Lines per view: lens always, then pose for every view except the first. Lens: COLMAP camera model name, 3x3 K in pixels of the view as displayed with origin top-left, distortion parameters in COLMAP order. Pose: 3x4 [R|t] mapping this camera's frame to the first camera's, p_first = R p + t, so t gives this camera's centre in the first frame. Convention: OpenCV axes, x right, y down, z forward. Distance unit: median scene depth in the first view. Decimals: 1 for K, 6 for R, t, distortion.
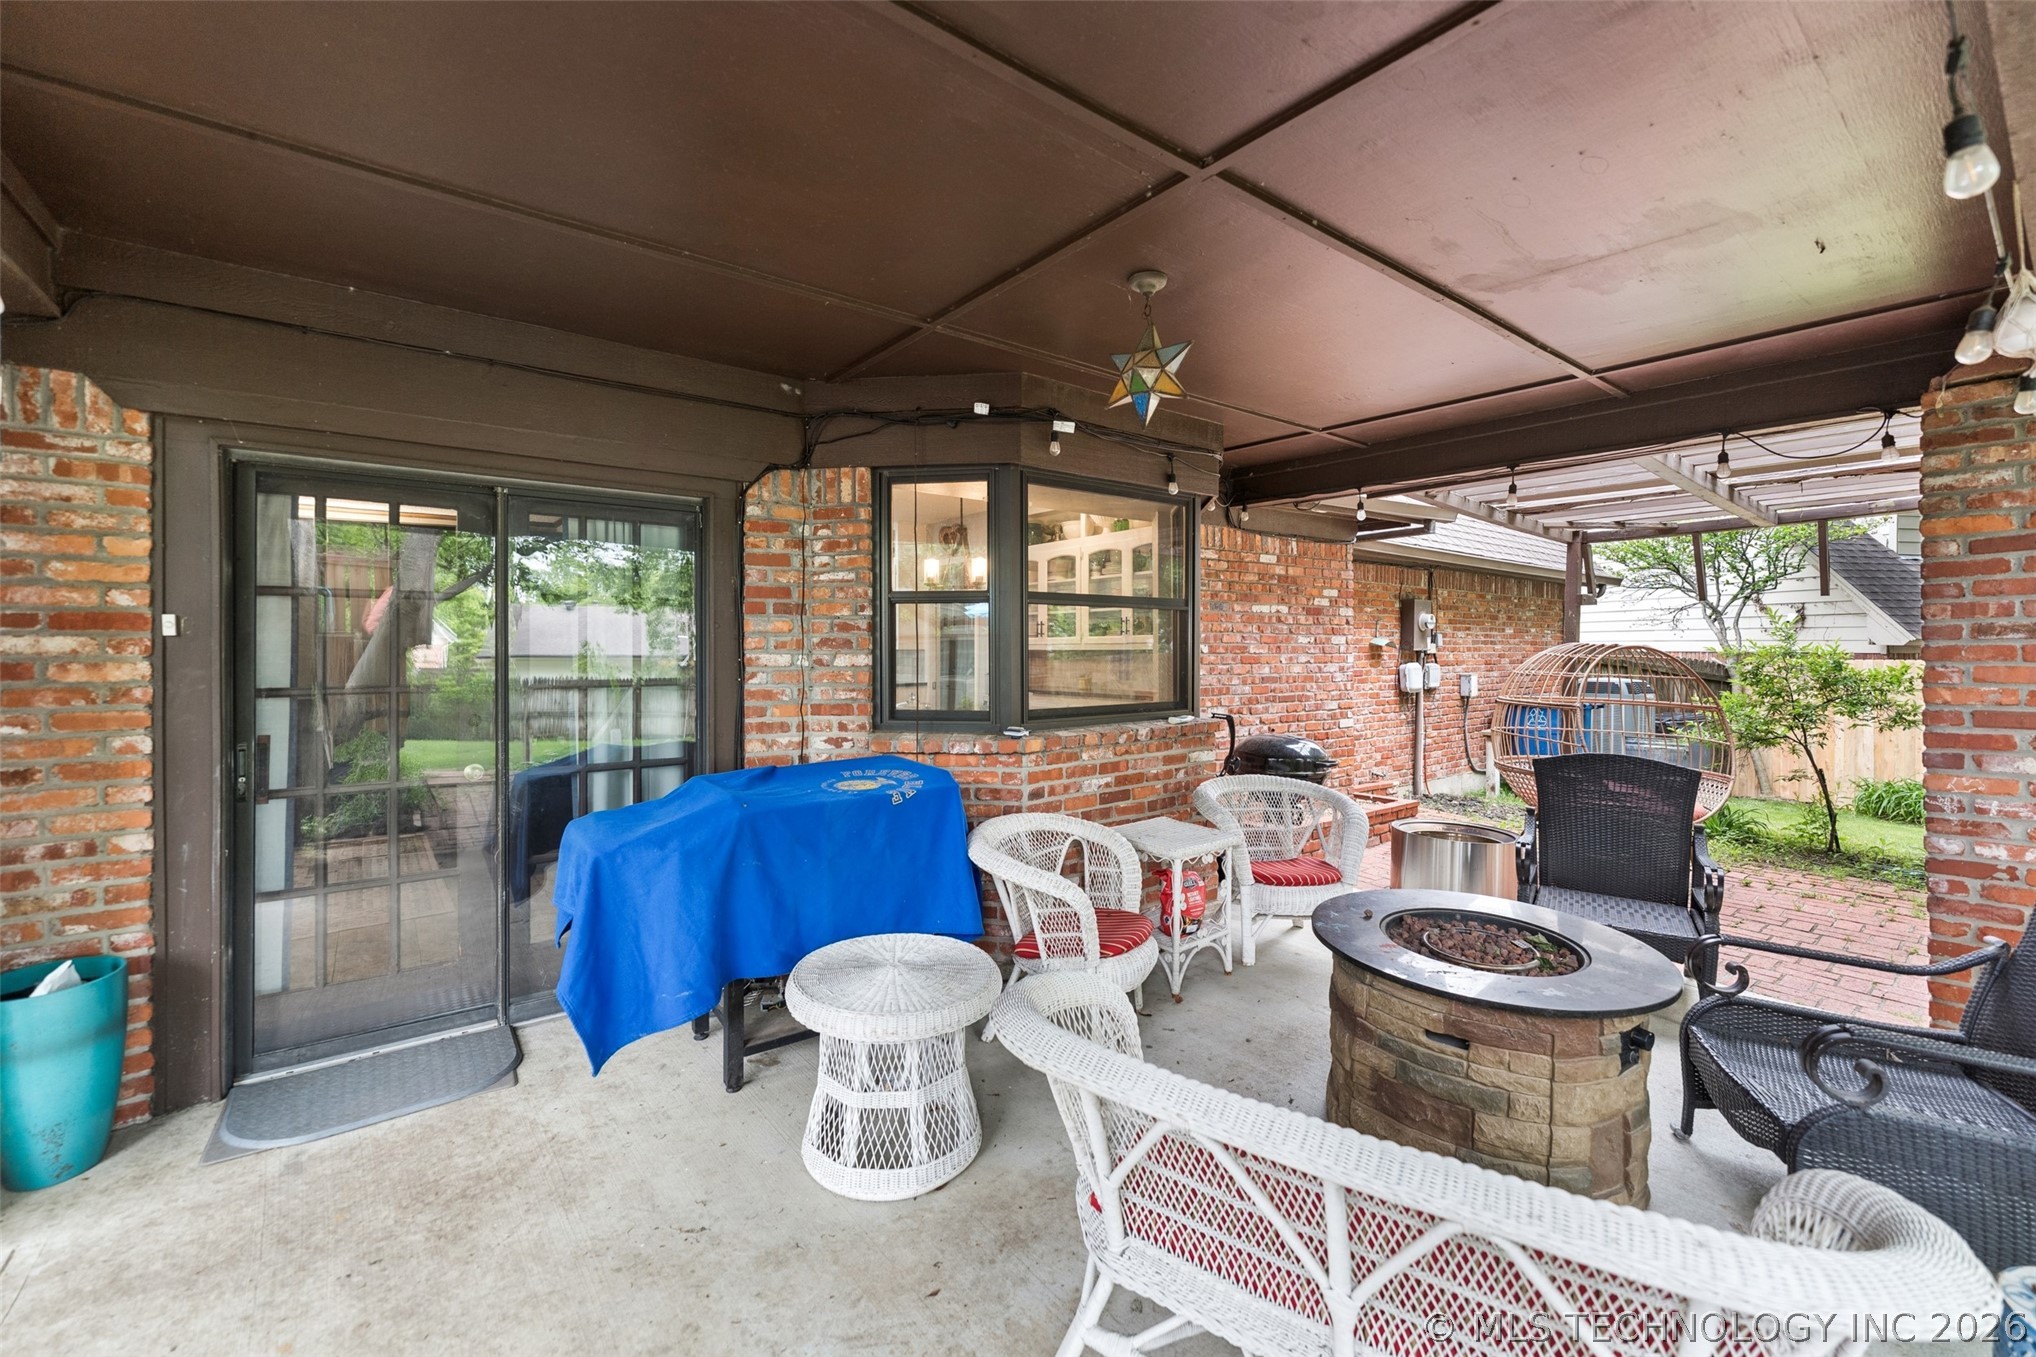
lens RADIAL K [[824.5, 0, 1012.8], [0, 824.5, 662.2], [0, 0, 1]] dist [0.000394, -0.000181]
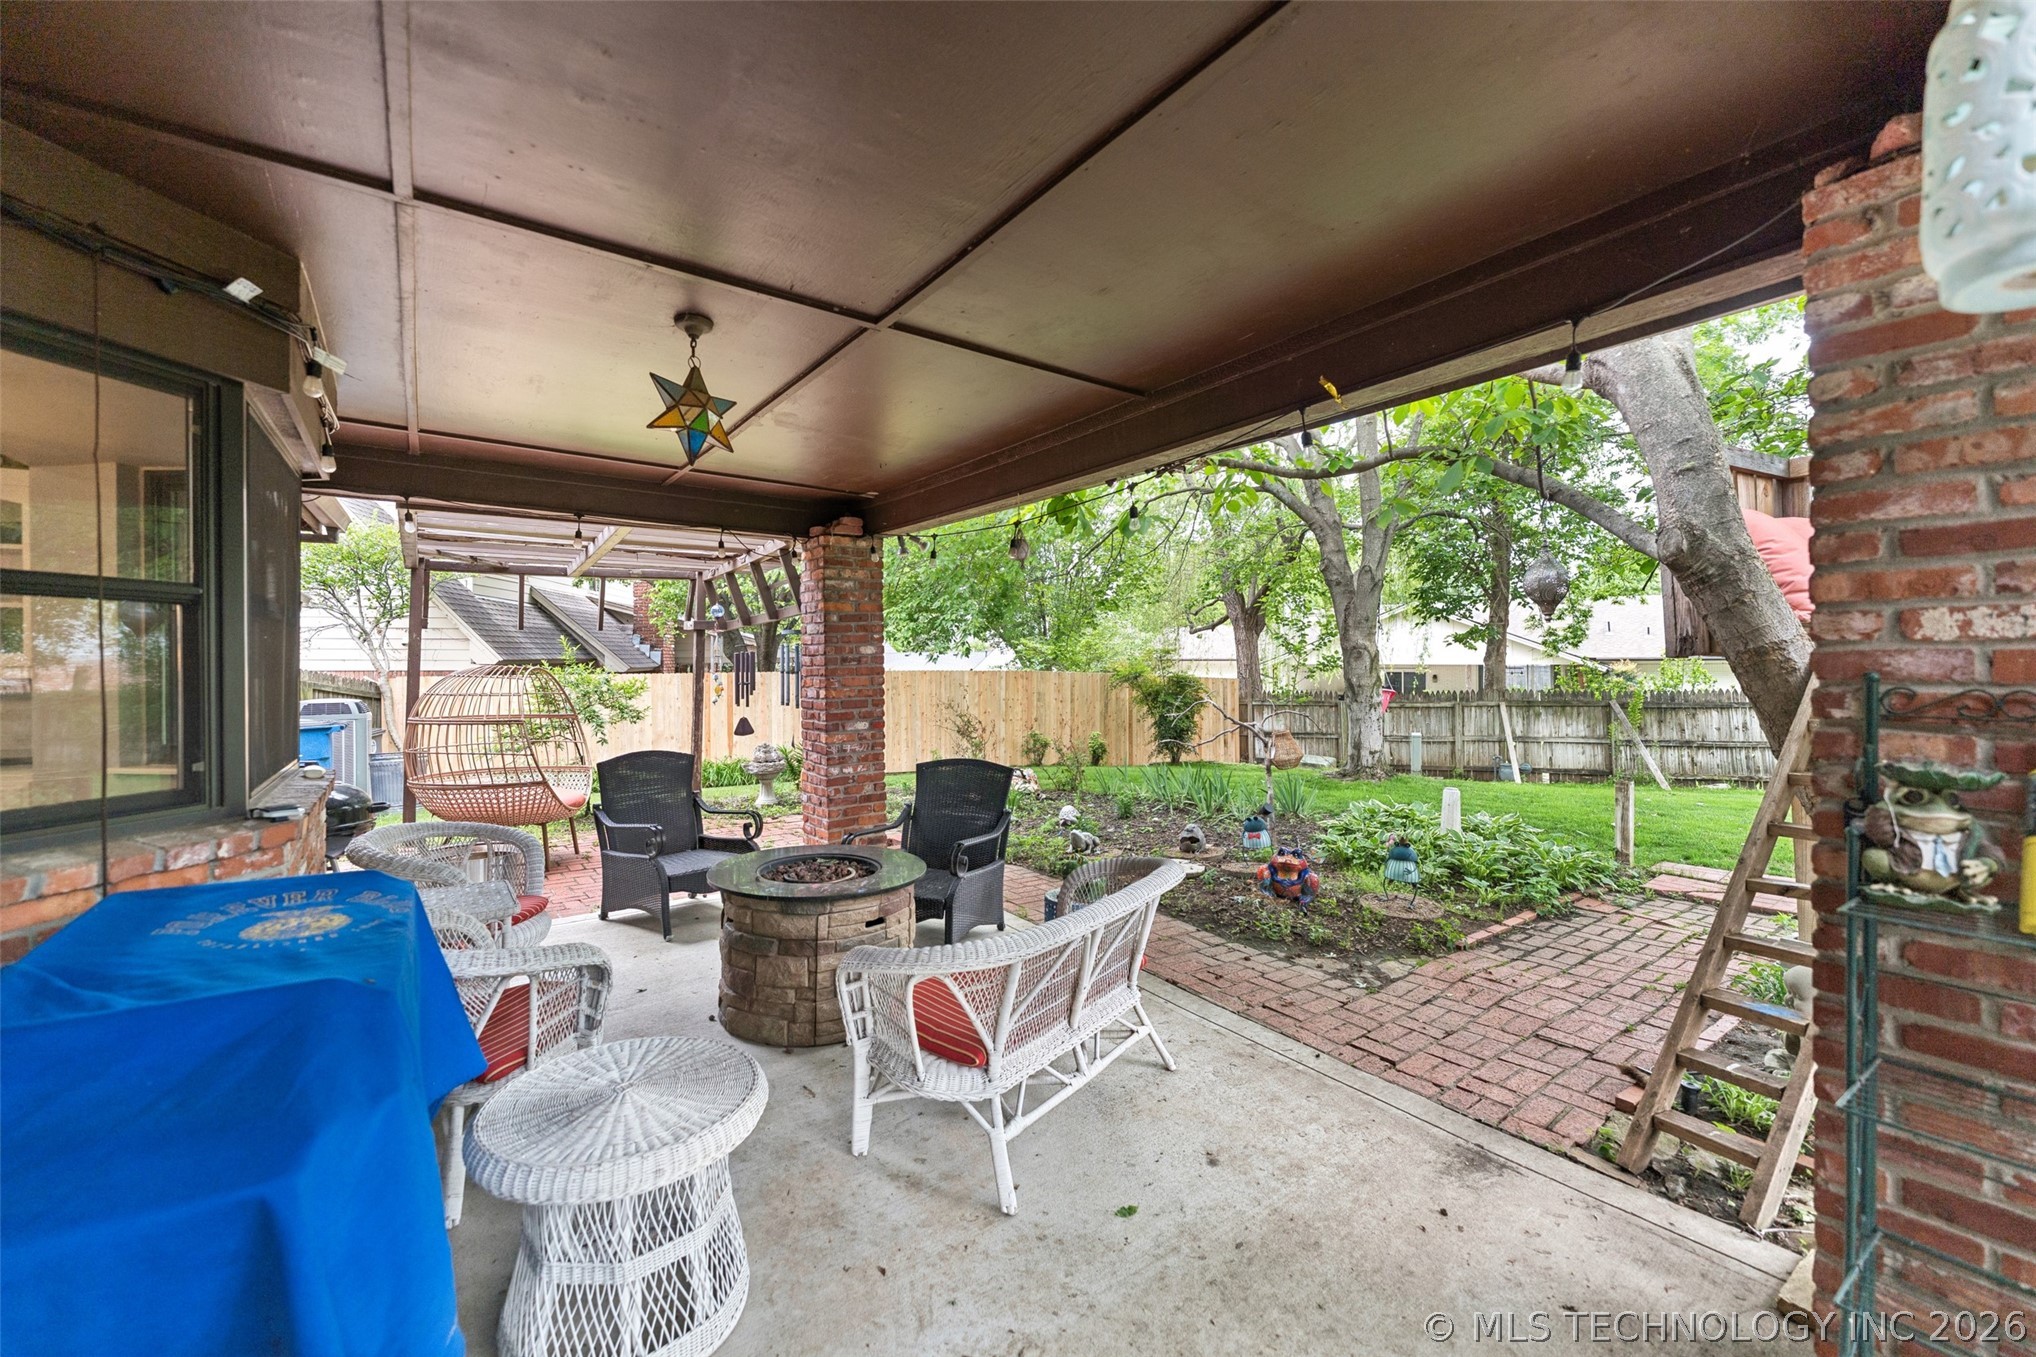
lens RADIAL K [[824.5, 0, 1012.8], [0, 824.5, 662.2], [0, 0, 1]] dist [0.000394, -0.000181]
pose [[0.028994, -0.000339, 0.999580, -0.625342], [0.020439, 0.999791, -0.000254, -0.019343], [-0.999371, 0.020438, 0.028995, 0.412513]]
